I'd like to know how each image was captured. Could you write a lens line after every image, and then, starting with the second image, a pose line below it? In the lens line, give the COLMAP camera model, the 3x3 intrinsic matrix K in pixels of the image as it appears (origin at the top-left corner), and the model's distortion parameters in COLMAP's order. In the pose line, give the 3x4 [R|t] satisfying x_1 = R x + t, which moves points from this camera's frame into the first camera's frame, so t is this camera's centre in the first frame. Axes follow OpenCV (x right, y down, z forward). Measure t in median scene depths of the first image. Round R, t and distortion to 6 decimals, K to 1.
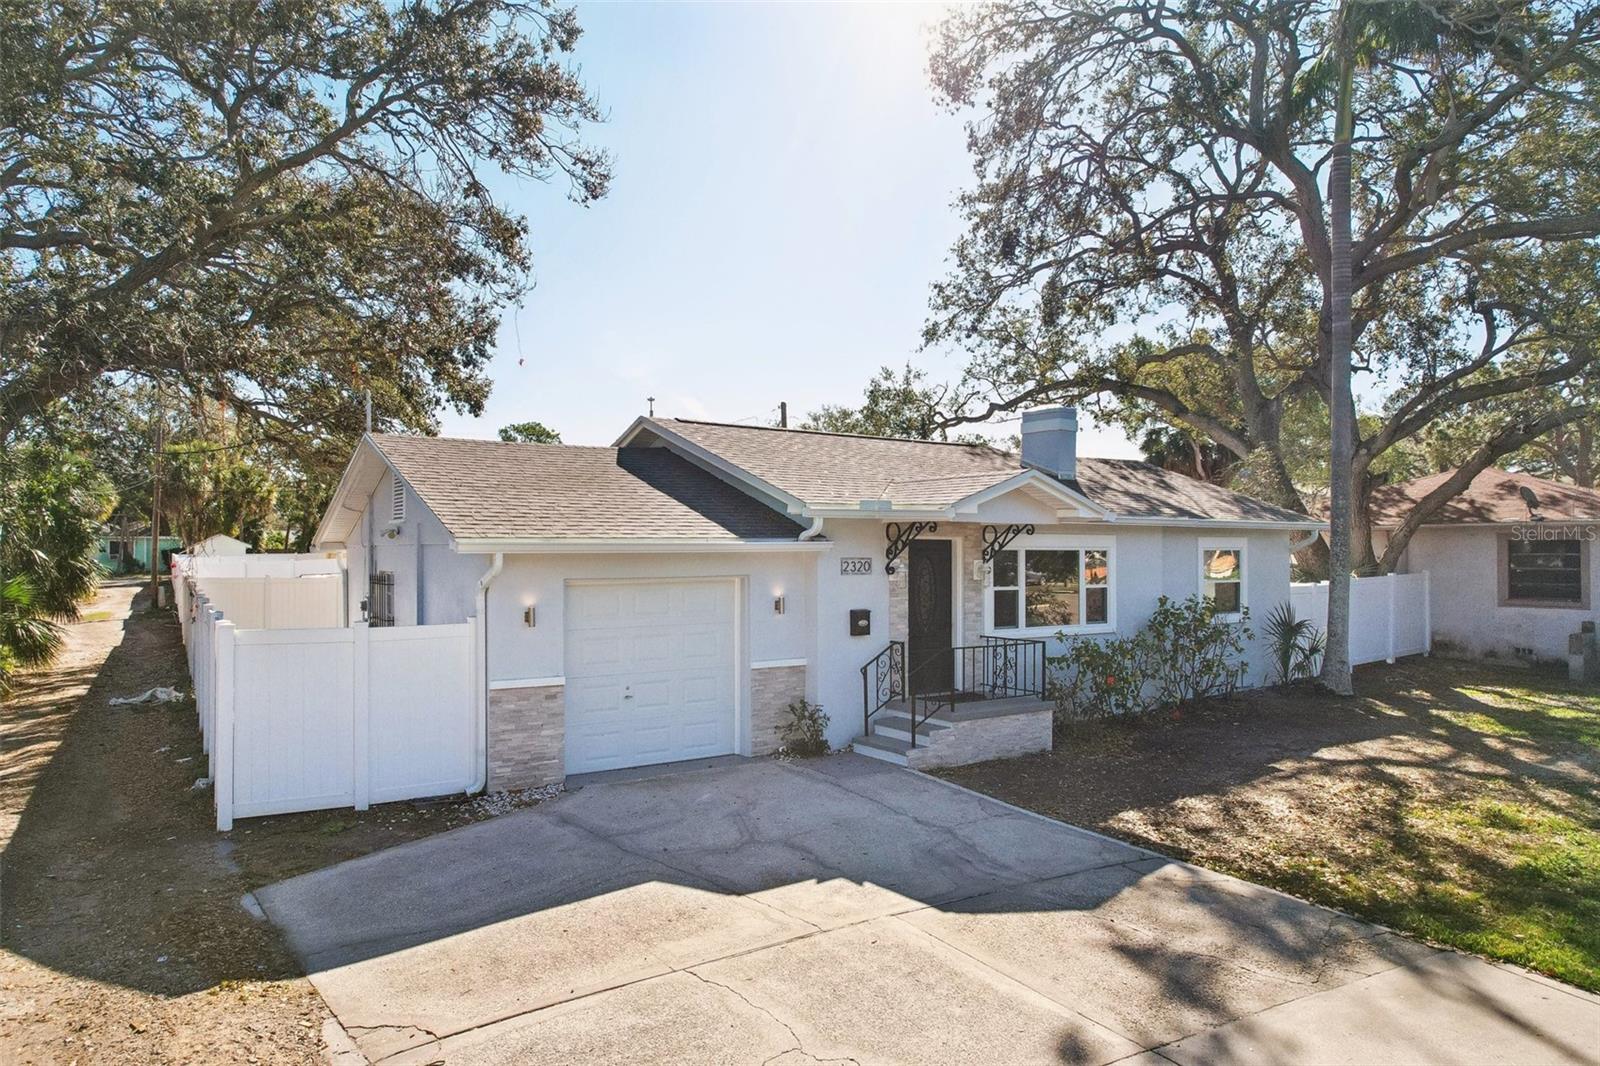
lens RADIAL K [[1028.0, 0, 800.0], [0, 1028.0, 533.0], [0, 0, 1]] dist [-0.052127, 0.039534]
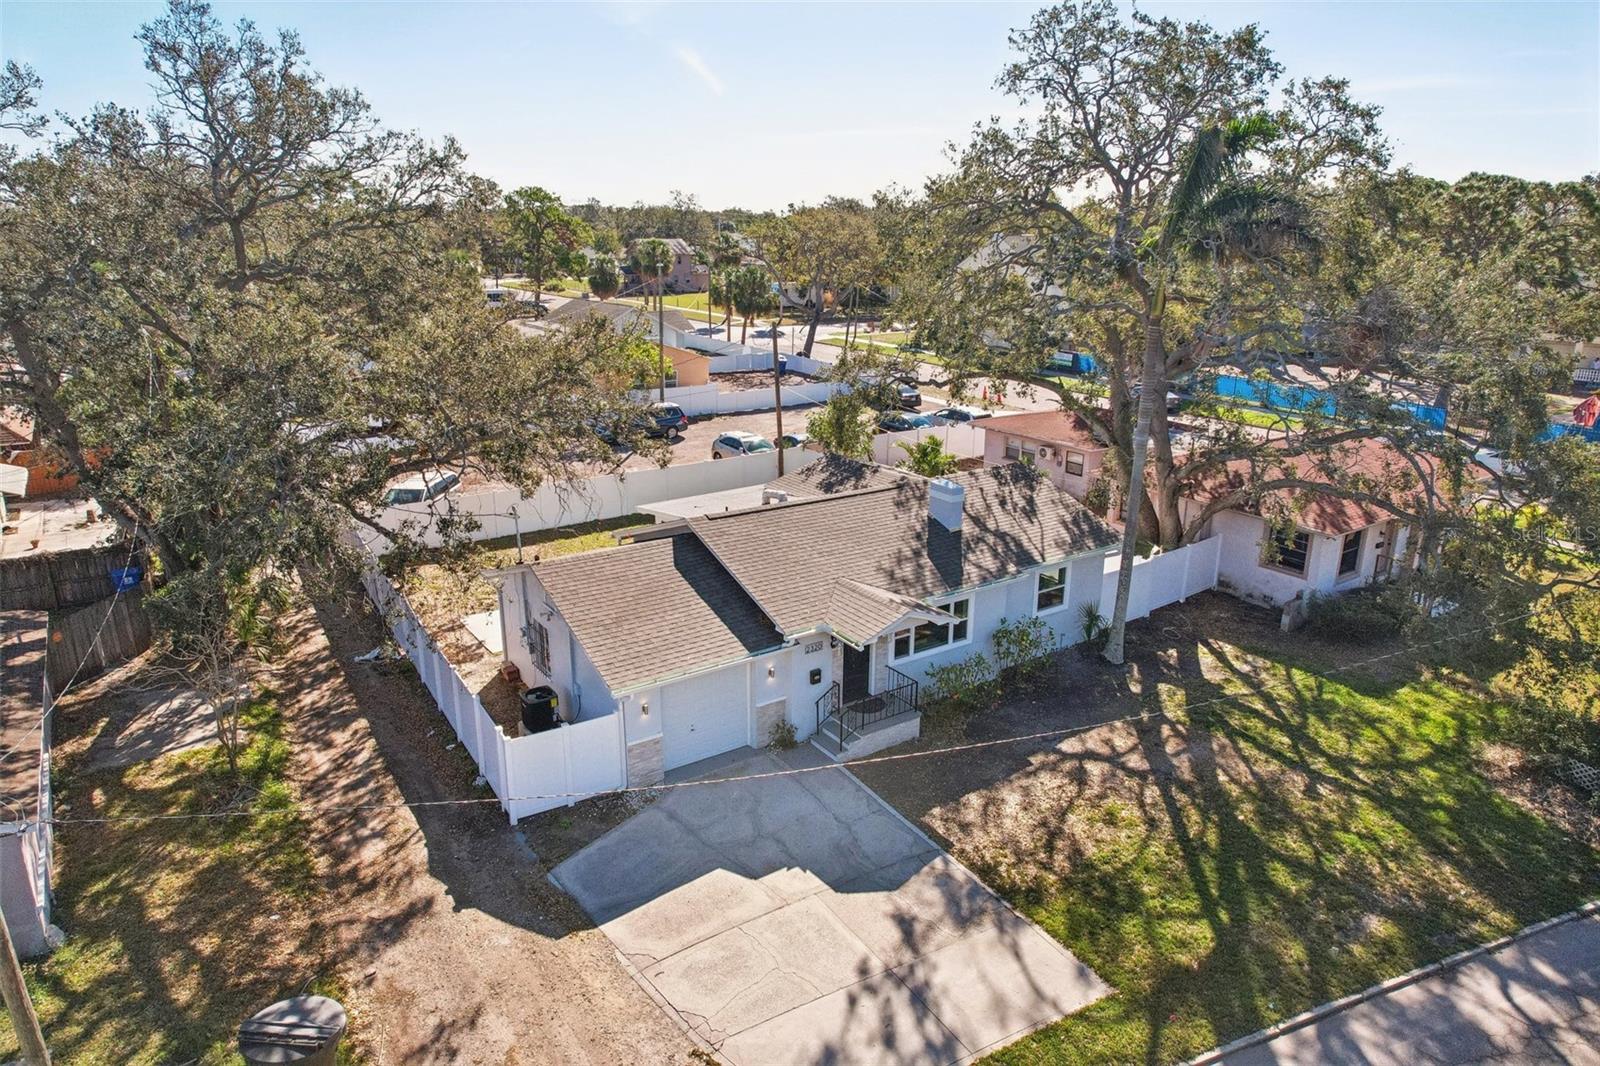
lens RADIAL K [[1026.1, 0, 791.5], [0, 1026.1, 531.8], [0, 0, 1]] dist [-0.057253, 0.042231]
pose [[0.999965, 0.007481, 0.003844, 0.008497], [-0.008306, 0.950260, 0.311346, -0.848371], [-0.001324, -0.311366, 0.950289, -0.756704]]
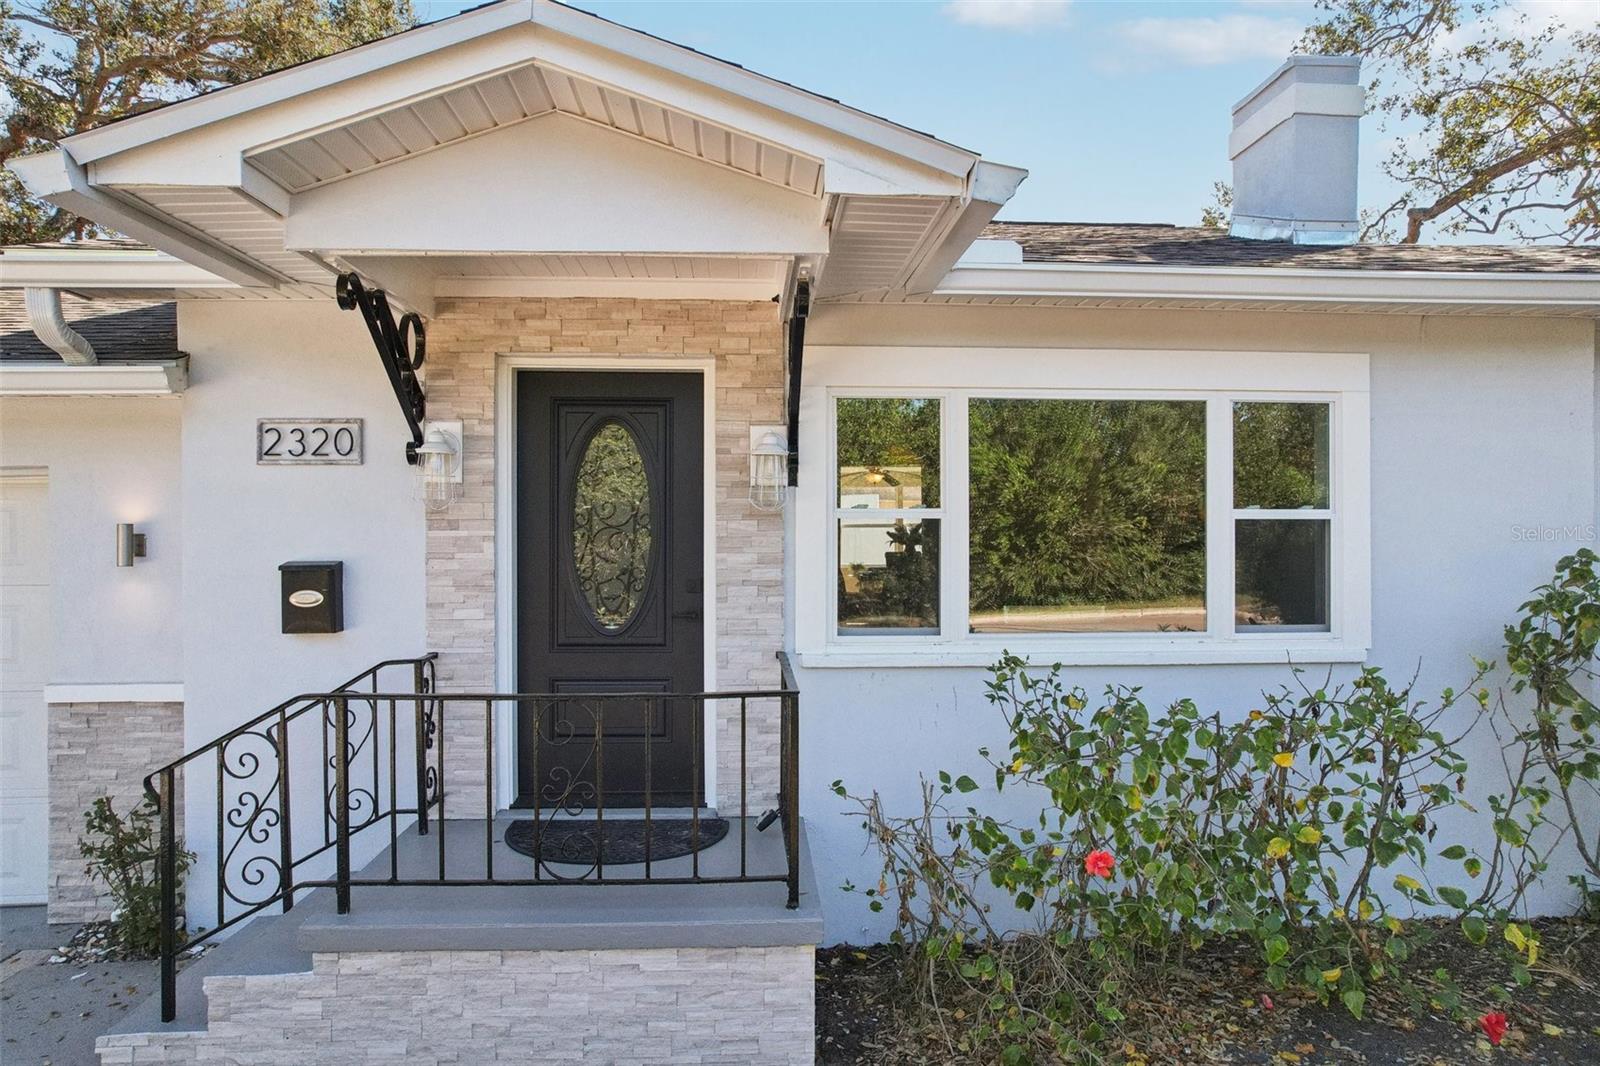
lens RADIAL K [[1026.1, 0, 791.5], [0, 1026.1, 531.8], [0, 0, 1]] dist [-0.057253, 0.042231]
pose [[0.851126, 0.000705, -0.524961, 0.457566], [0.012184, 0.999703, 0.021097, 0.069346], [0.524820, -0.024352, 0.850865, 0.924193]]
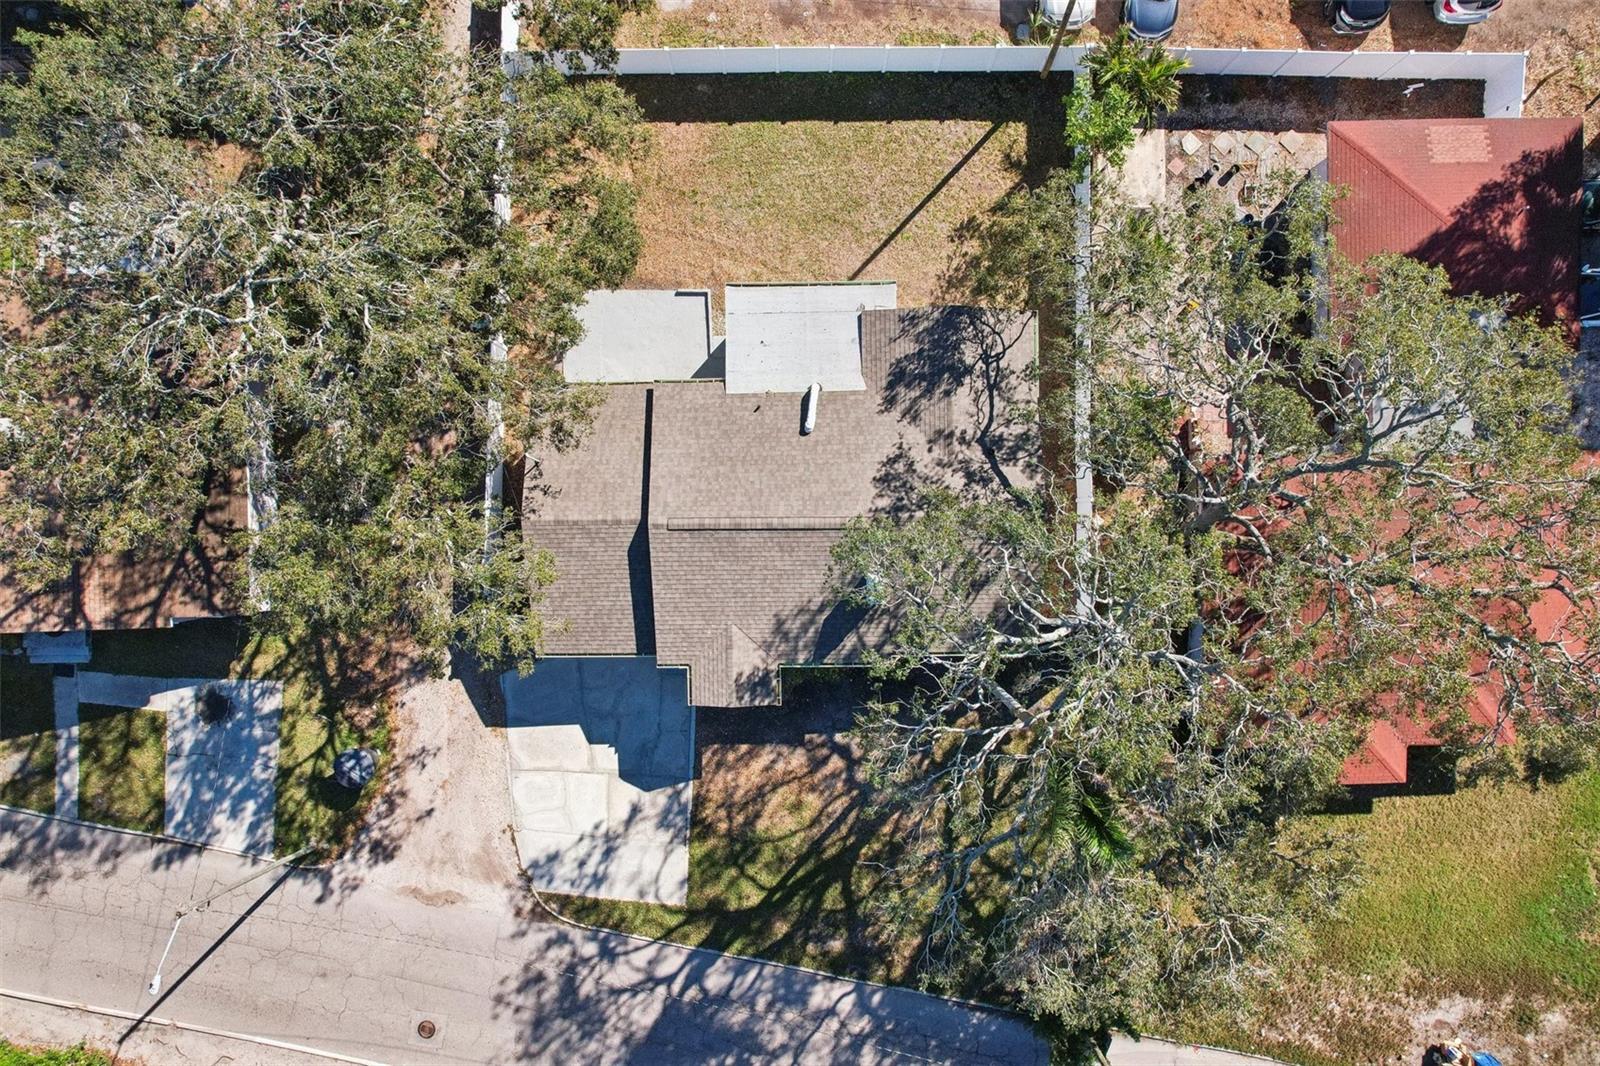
lens RADIAL K [[1026.1, 0, 791.5], [0, 1026.1, 531.8], [0, 0, 1]] dist [-0.057253, 0.042231]
pose [[0.831581, 0.555401, 0.001778, 0.115613], [0.024493, -0.039871, 0.998905, -2.944678], [0.554863, -0.830627, -0.046759, 1.757737]]
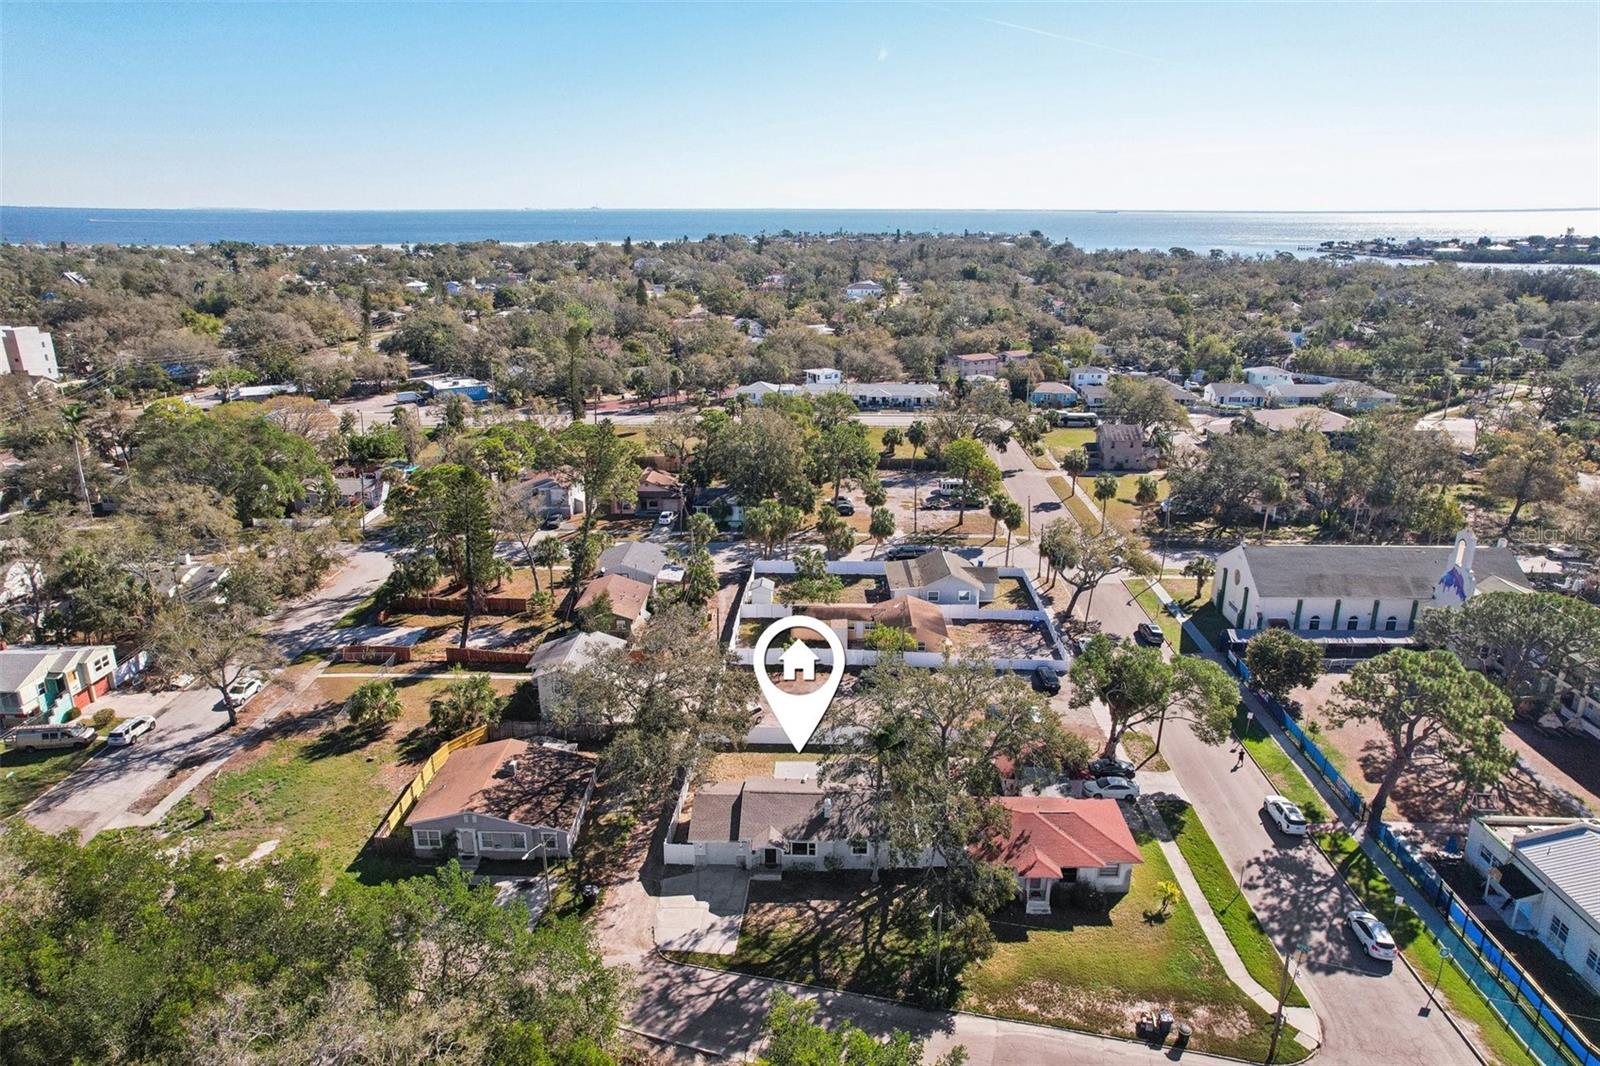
lens RADIAL K [[991.7, 0, 800.0], [0, 991.7, 533.0], [0, 0, 1]] dist [-0.025135, 0.054445]
pose [[0.808638, 0.178111, -0.560697, 3.823192], [0.012856, 0.947492, 0.319521, -4.238944], [0.588166, -0.265585, 0.763889, -3.325495]]
